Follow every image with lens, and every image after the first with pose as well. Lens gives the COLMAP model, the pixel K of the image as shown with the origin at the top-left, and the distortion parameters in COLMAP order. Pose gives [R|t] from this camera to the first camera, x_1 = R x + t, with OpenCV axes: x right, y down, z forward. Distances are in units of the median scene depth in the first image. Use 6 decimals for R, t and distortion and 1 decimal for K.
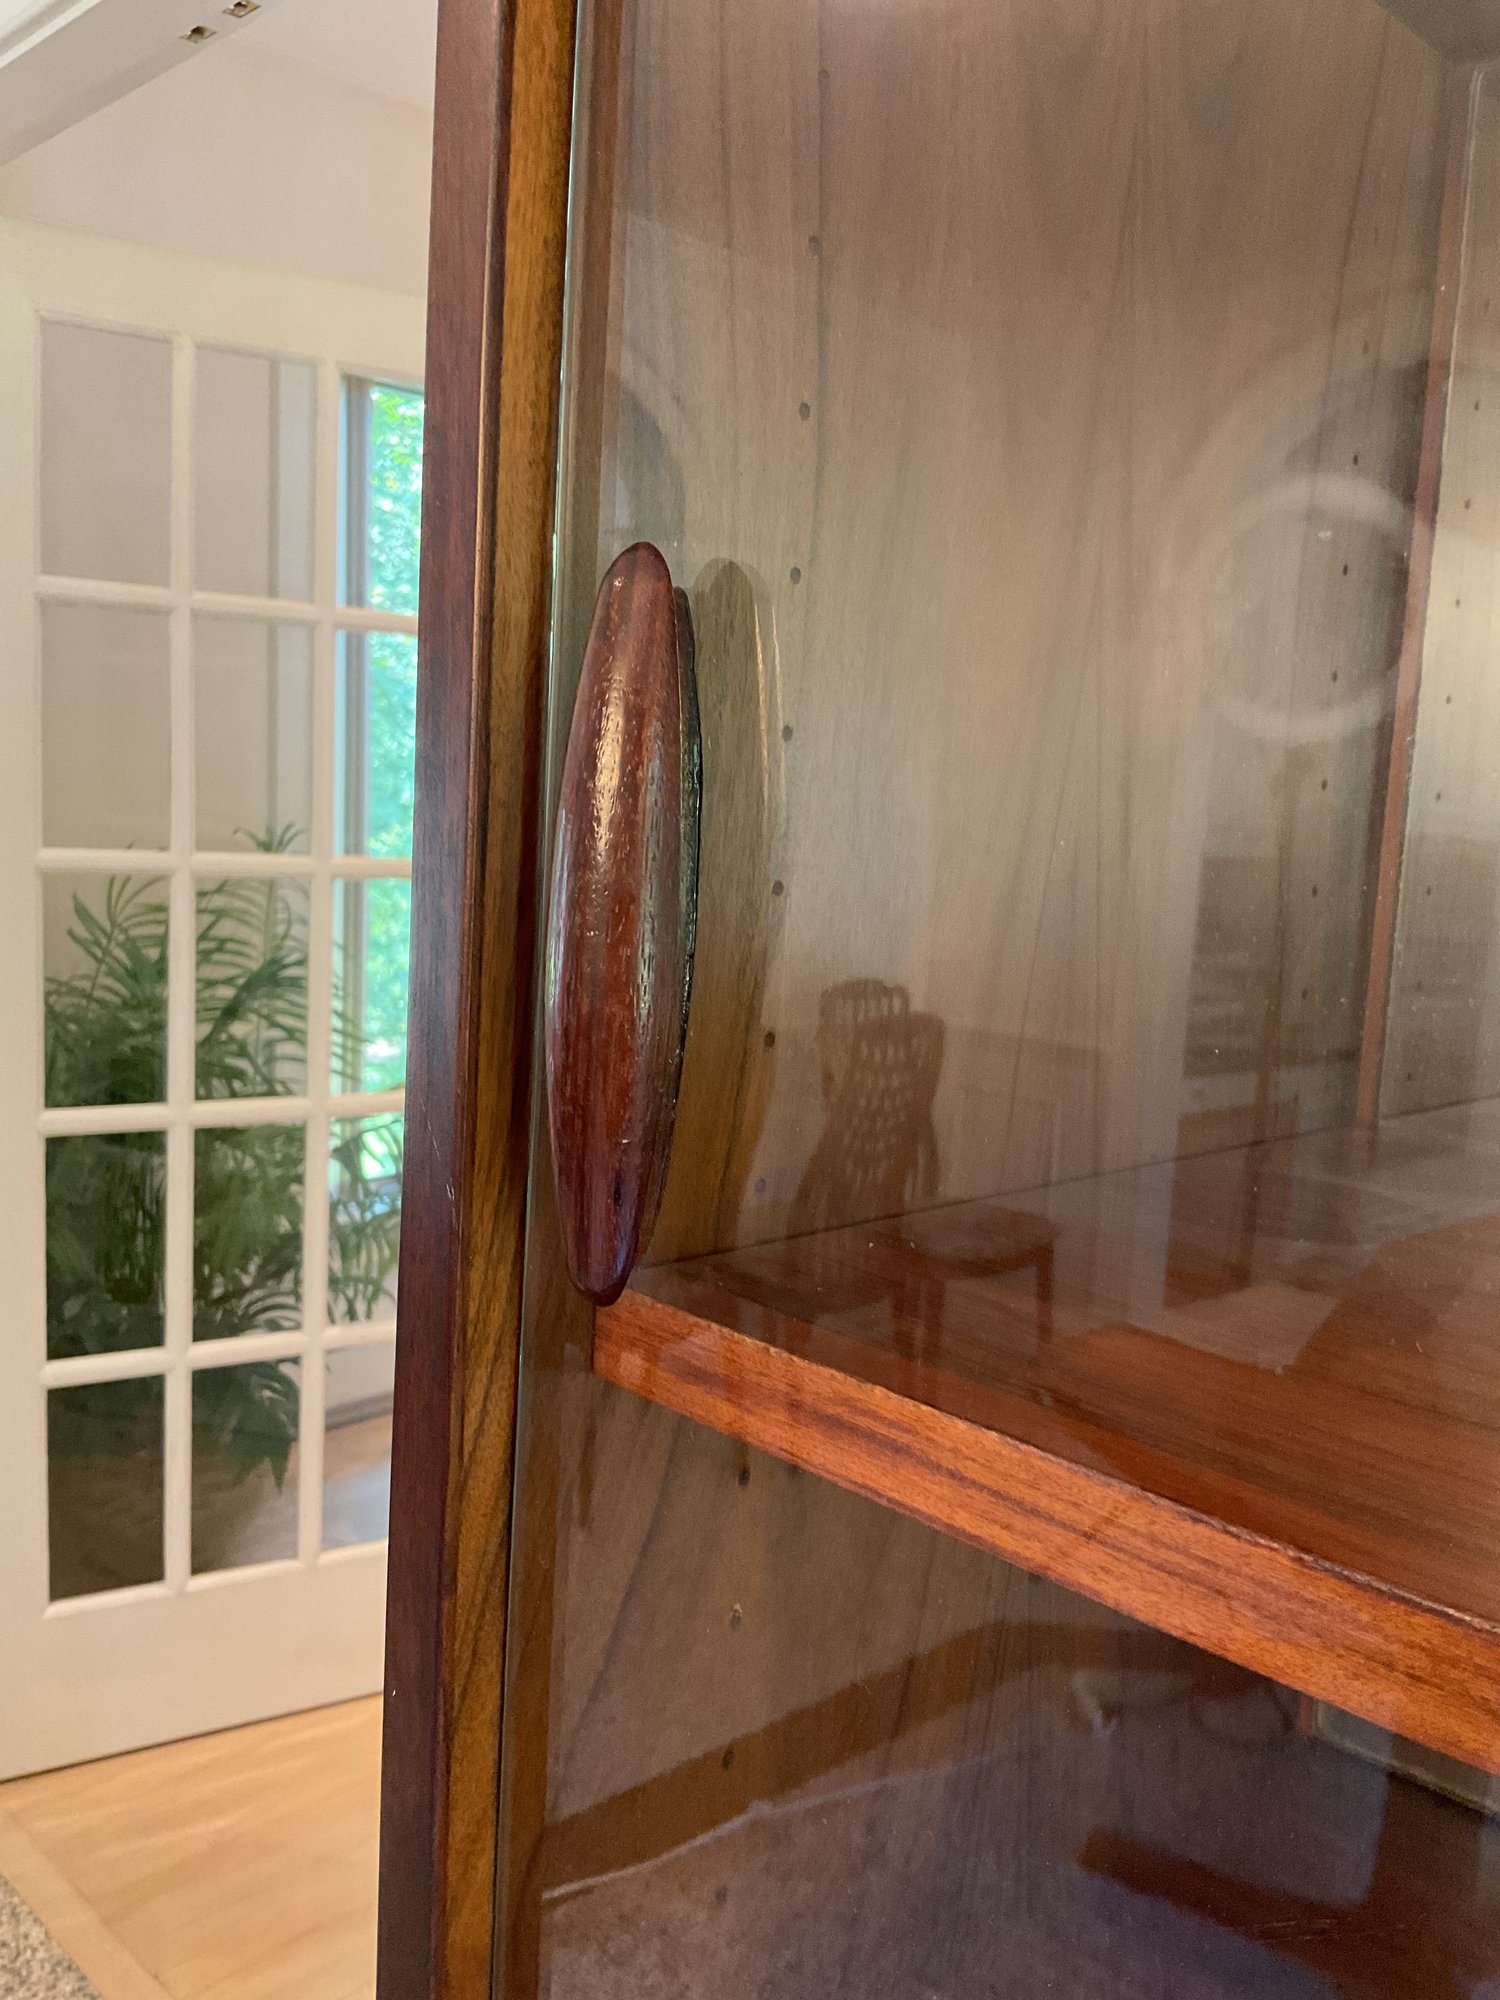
lens RADIAL K [[1786.9, 0, 717.6], [0, 1786.9, 1000.1], [0, 0, 1]] dist [0.005138, -0.153970]
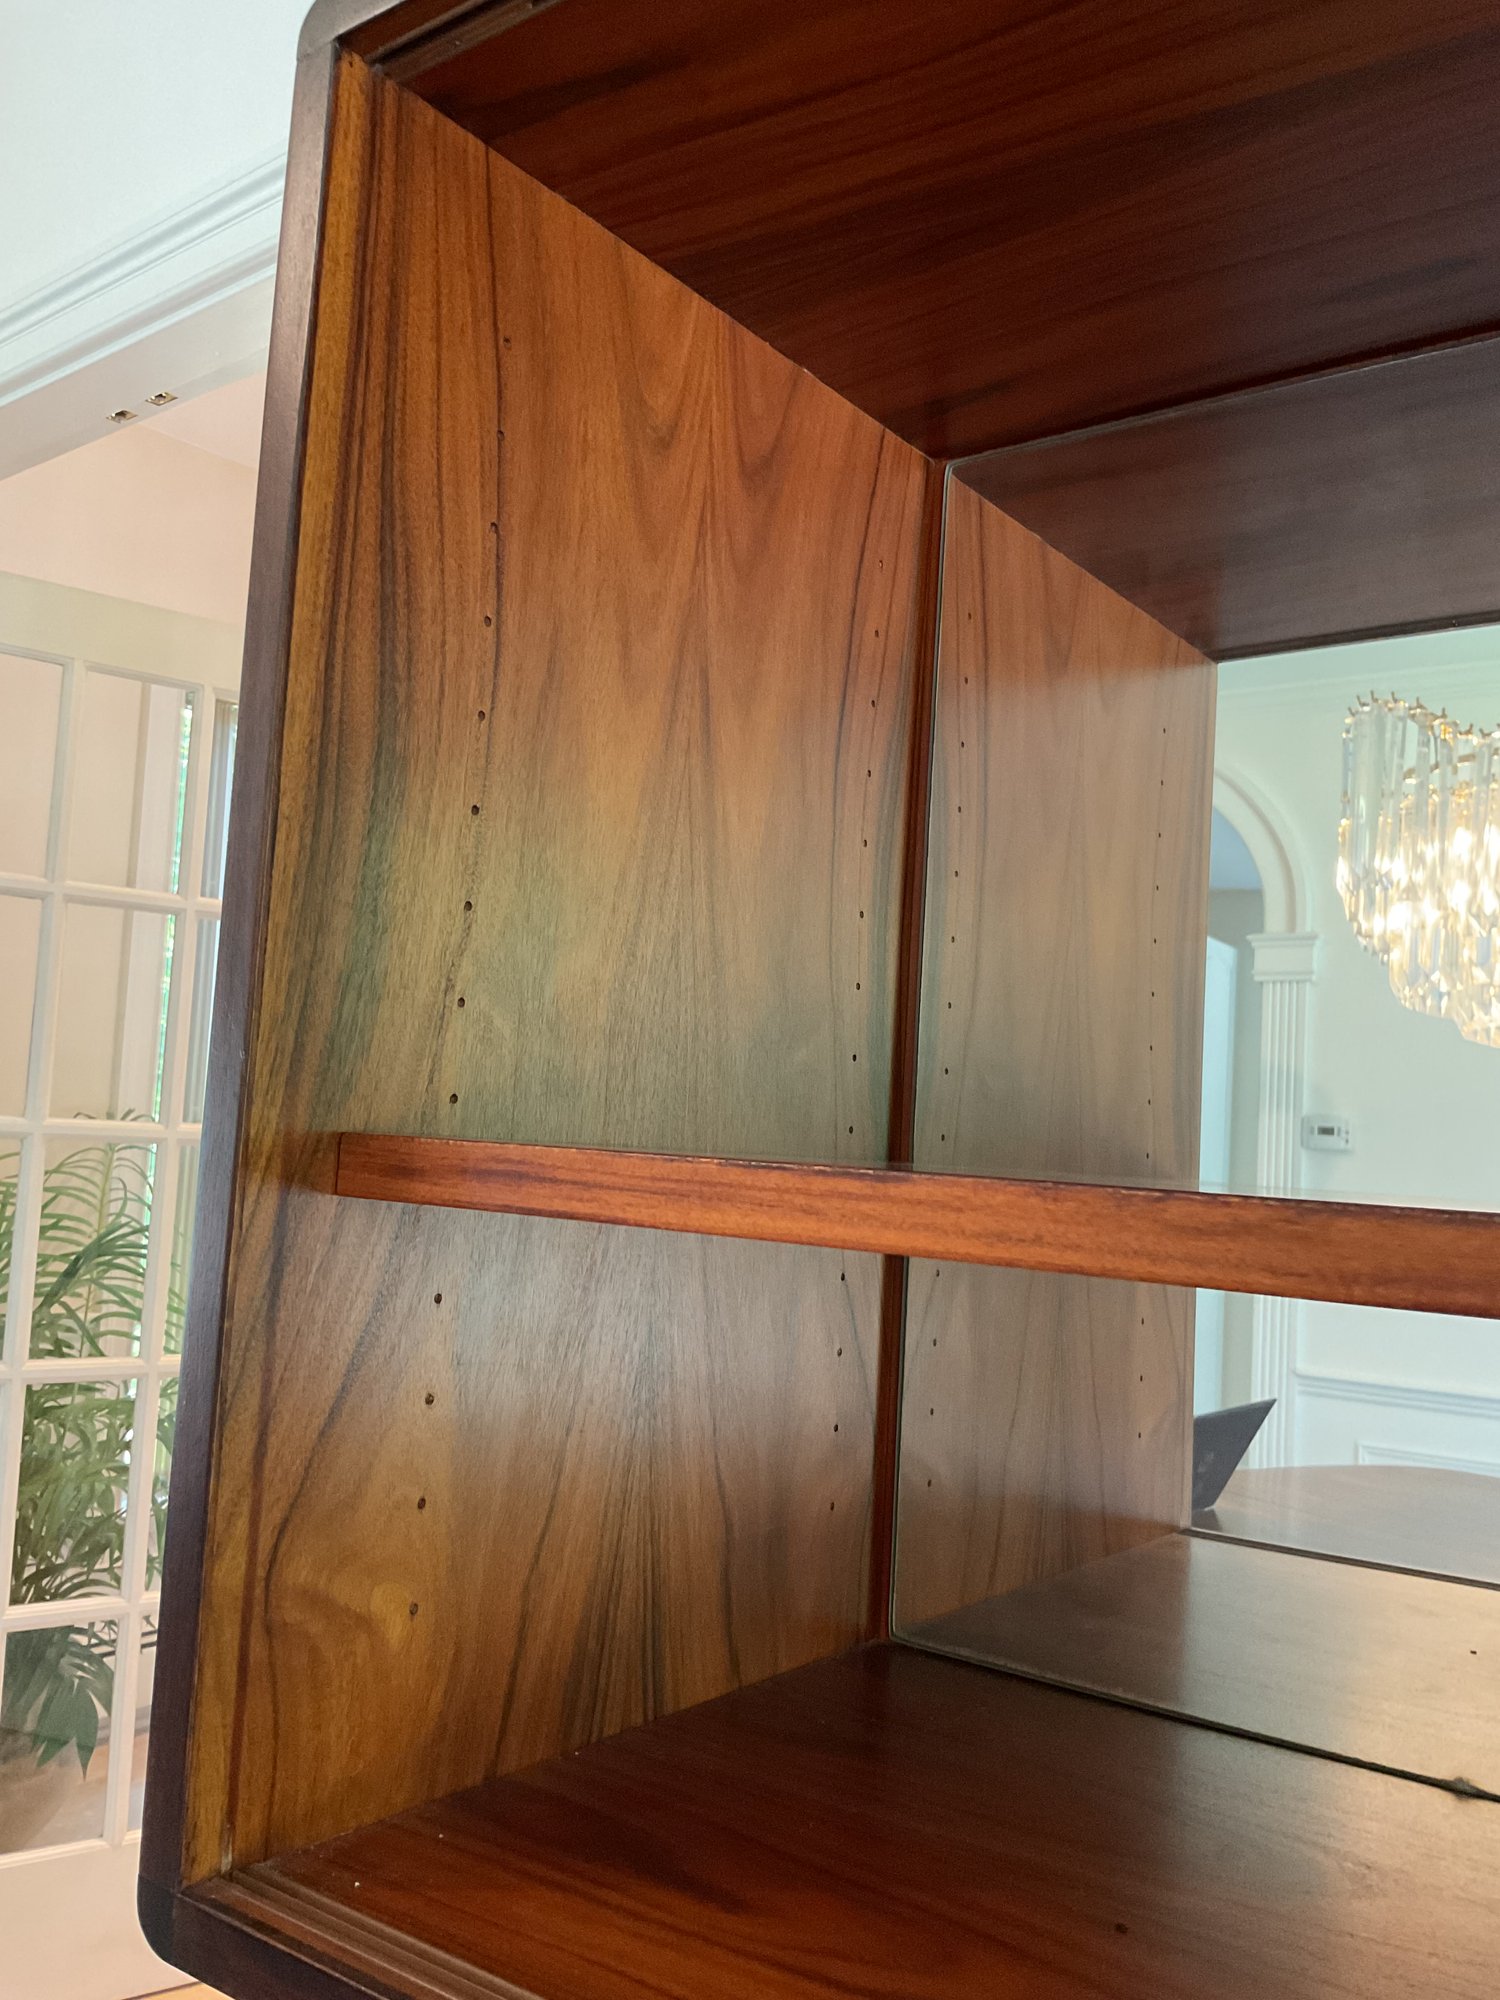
lens RADIAL K [[1670.4, 0, 750.0], [0, 1670.4, 1000.0], [0, 0, 1]] dist [-0.006031, -0.010665]
pose [[0.992370, 0.007799, 0.123050, 0.100516], [0.020938, 0.972841, -0.230525, 0.364033], [-0.121506, 0.231343, 0.965255, -0.427690]]
